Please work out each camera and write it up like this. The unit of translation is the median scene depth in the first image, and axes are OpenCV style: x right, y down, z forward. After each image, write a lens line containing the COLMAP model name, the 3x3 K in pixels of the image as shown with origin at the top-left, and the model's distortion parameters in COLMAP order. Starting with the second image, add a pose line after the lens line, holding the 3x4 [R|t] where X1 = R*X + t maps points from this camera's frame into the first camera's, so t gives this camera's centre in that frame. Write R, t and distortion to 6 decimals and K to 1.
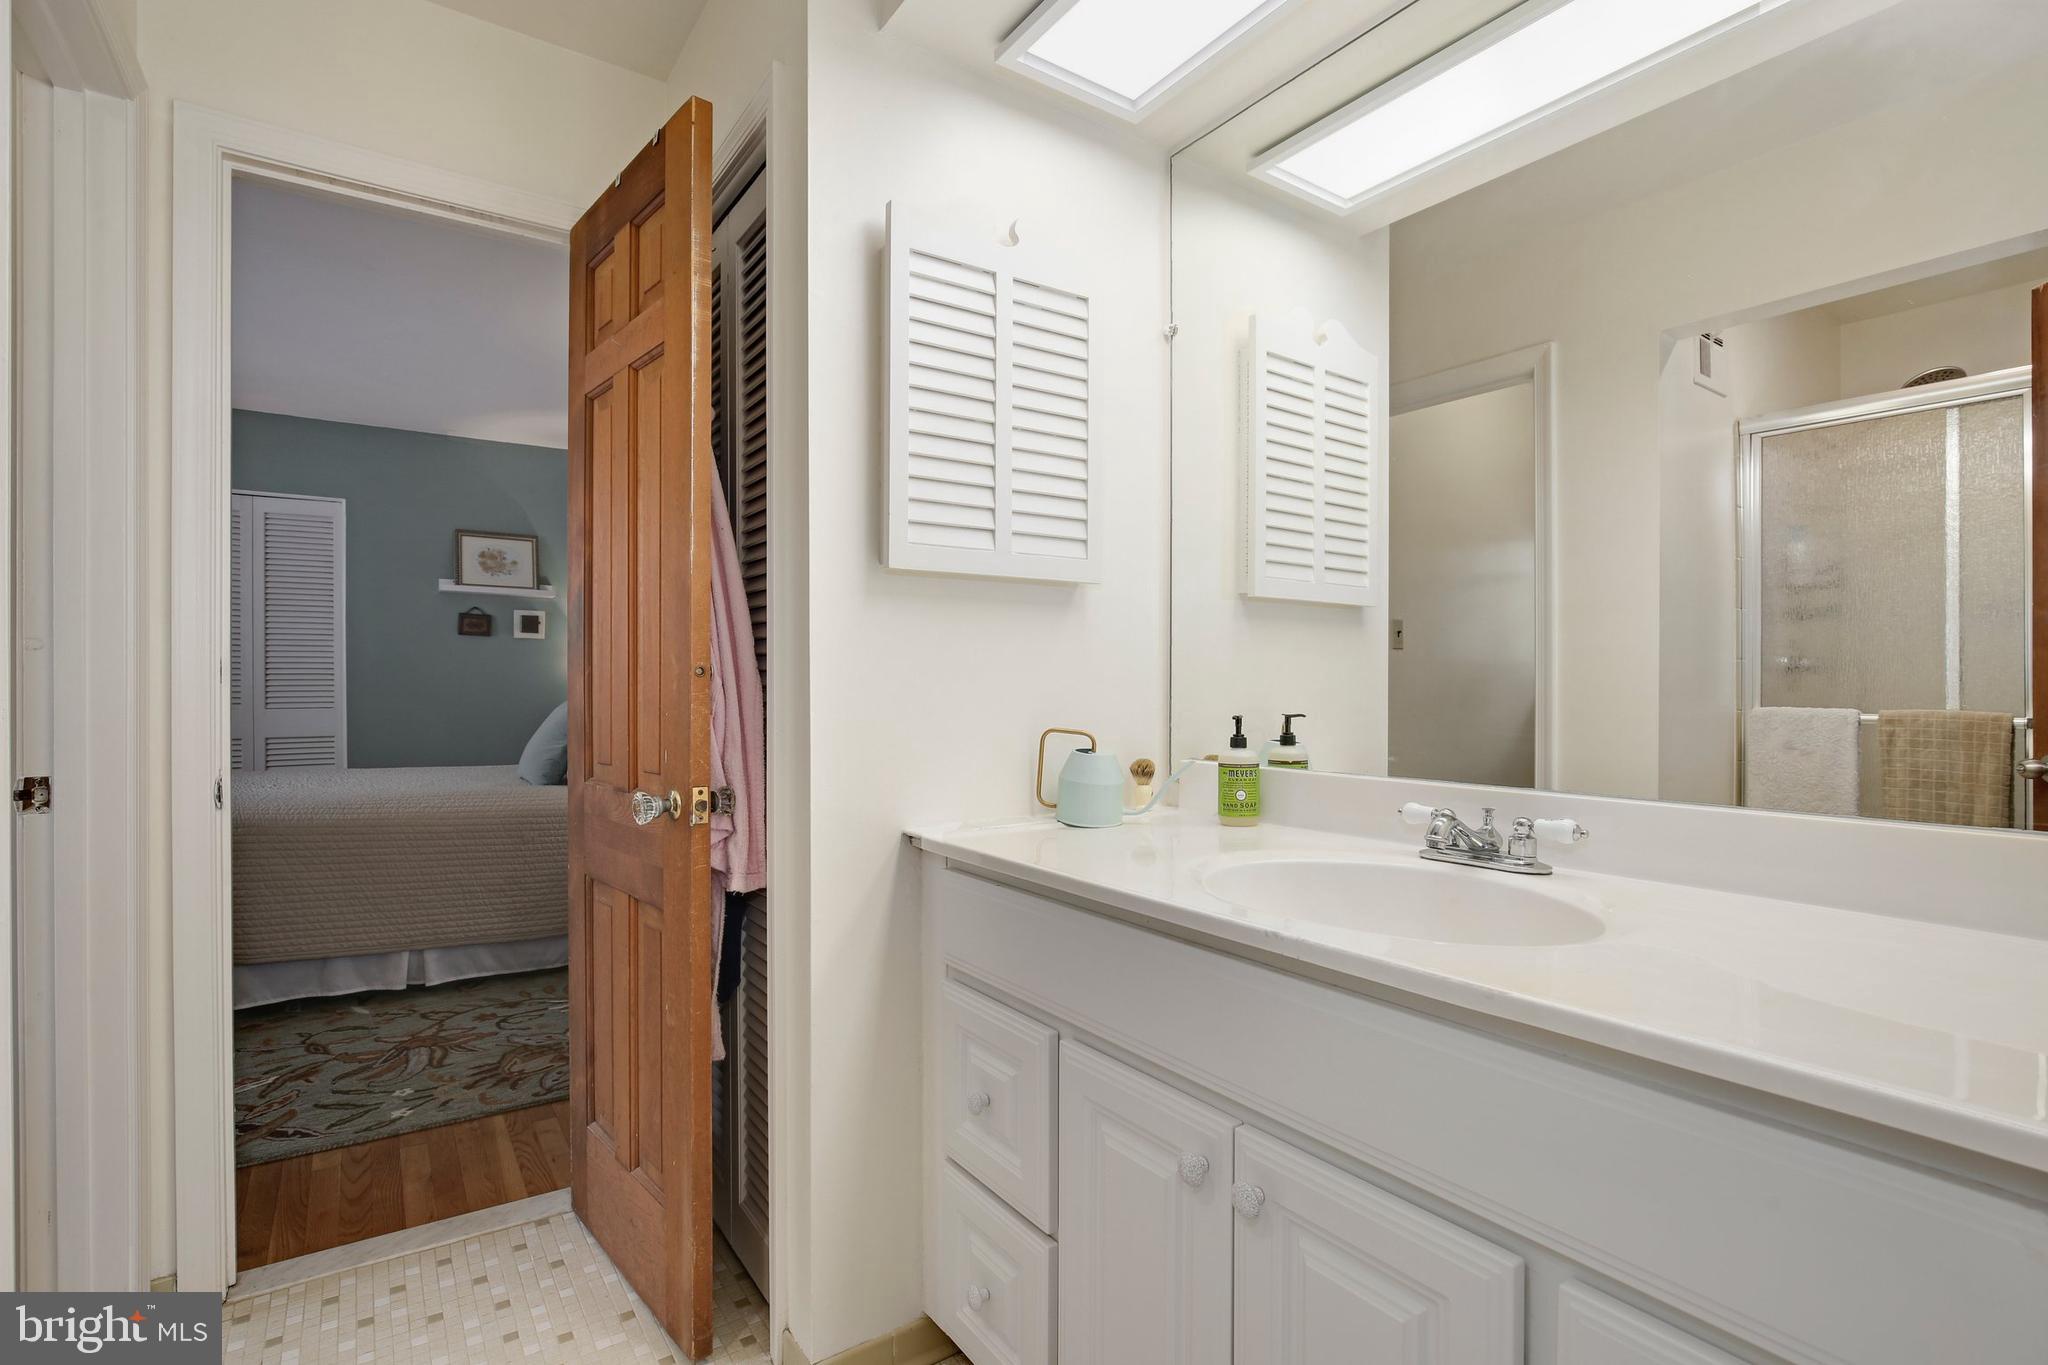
lens RADIAL K [[950.4, 0, 1023.0], [0, 950.4, 689.4], [0, 0, 1]] dist [-0.031593, 0.005085]
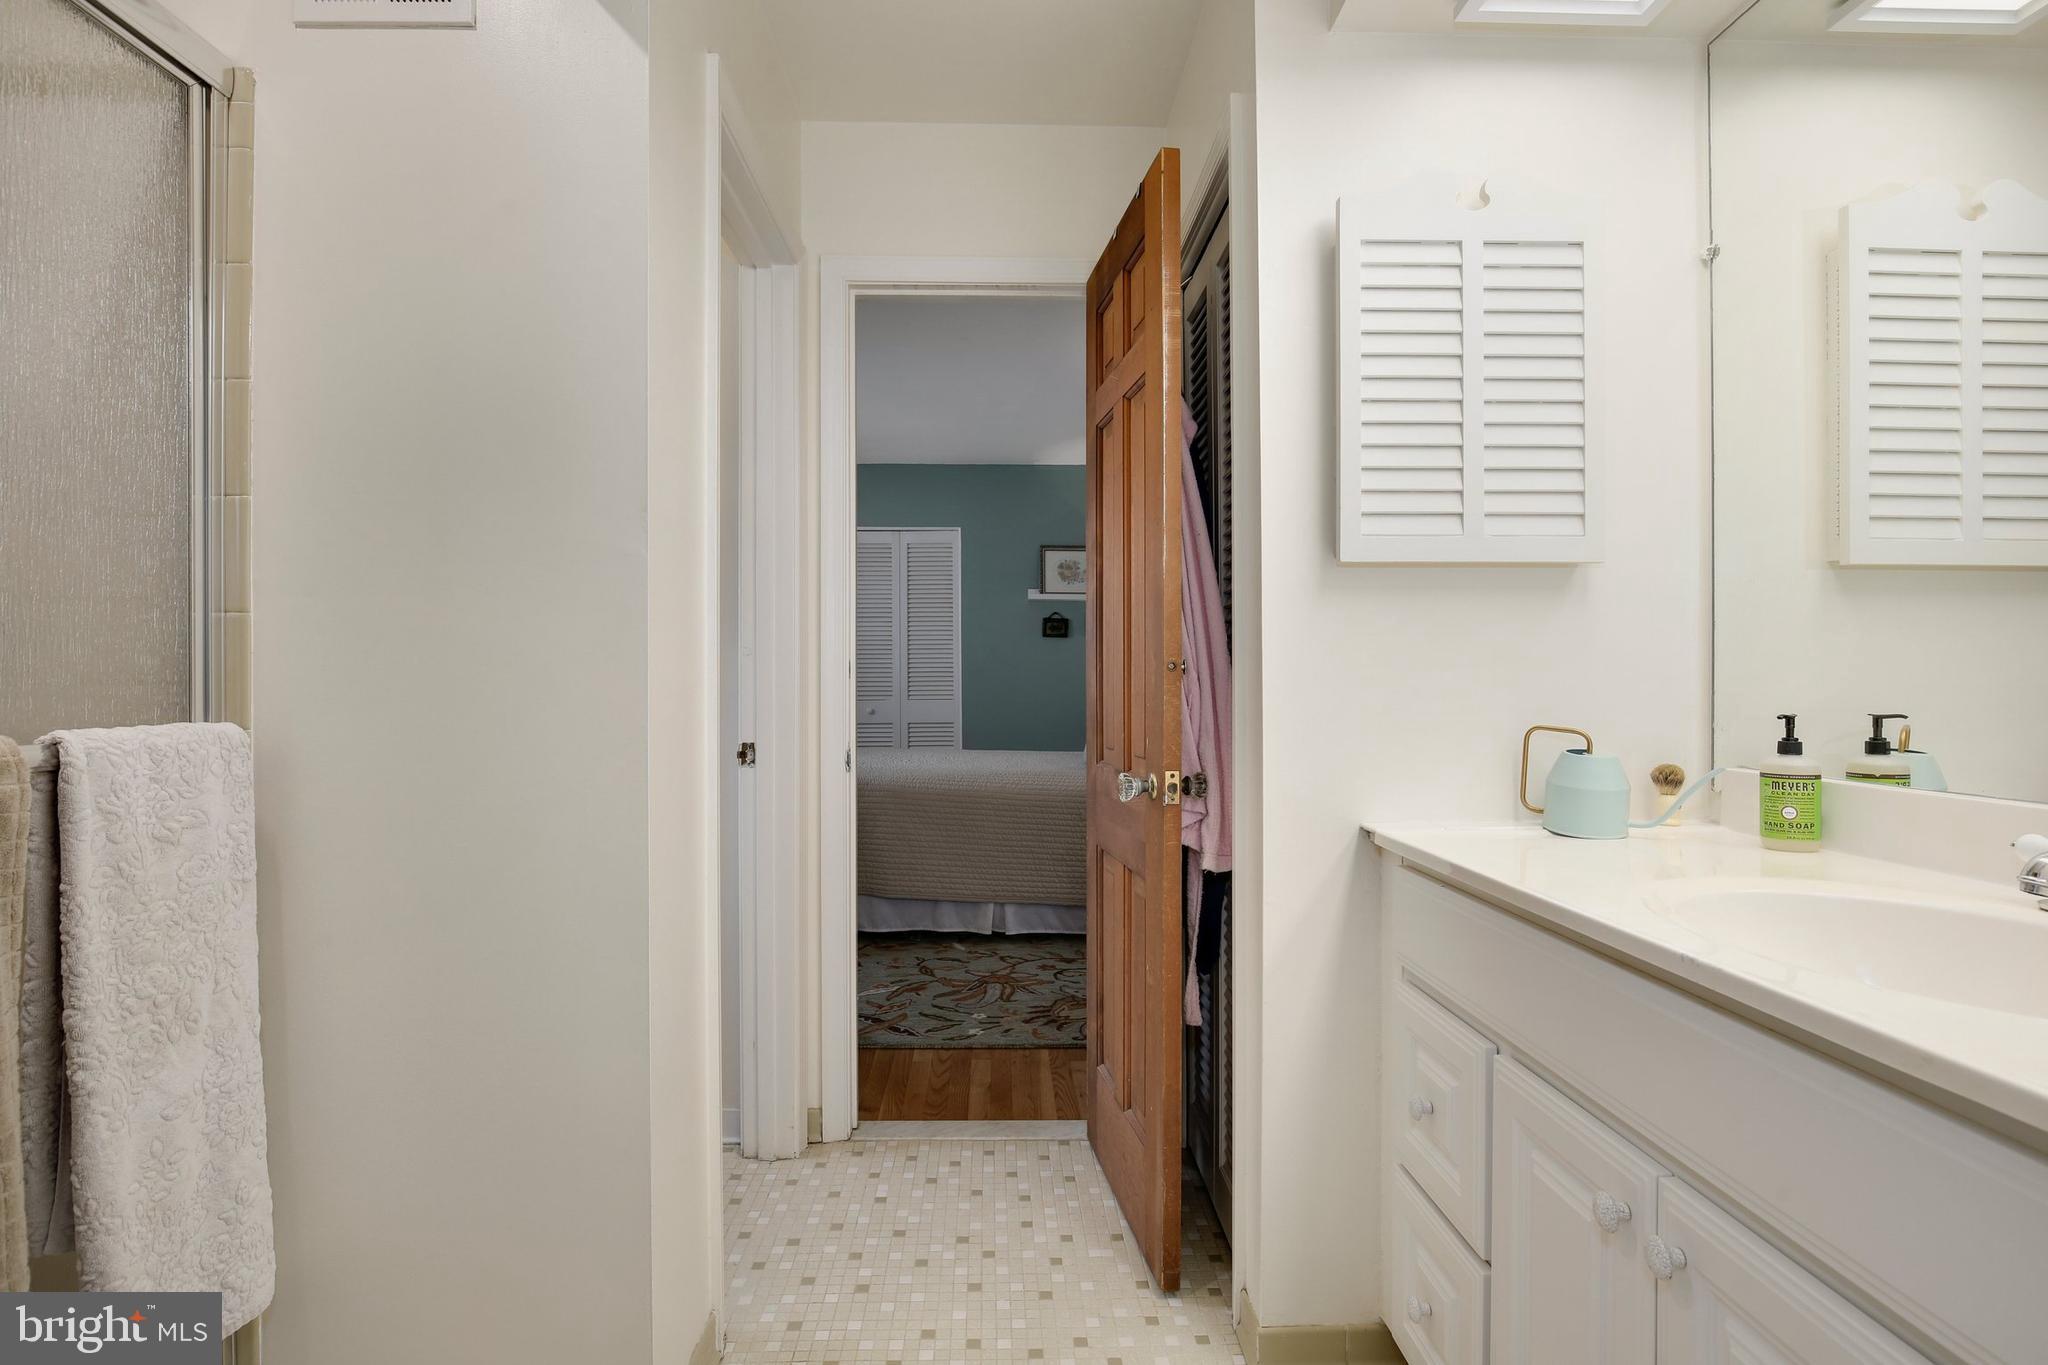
lens RADIAL K [[991.7, 0, 1024.0], [0, 991.7, 682.5], [0, 0, 1]] dist [-0.031108, 0.001548]
pose [[0.830956, -0.000972, -0.556337, 0.142560], [-0.000841, 0.999995, -0.003004, 0.003150], [0.556338, 0.002965, 0.830951, -0.051665]]
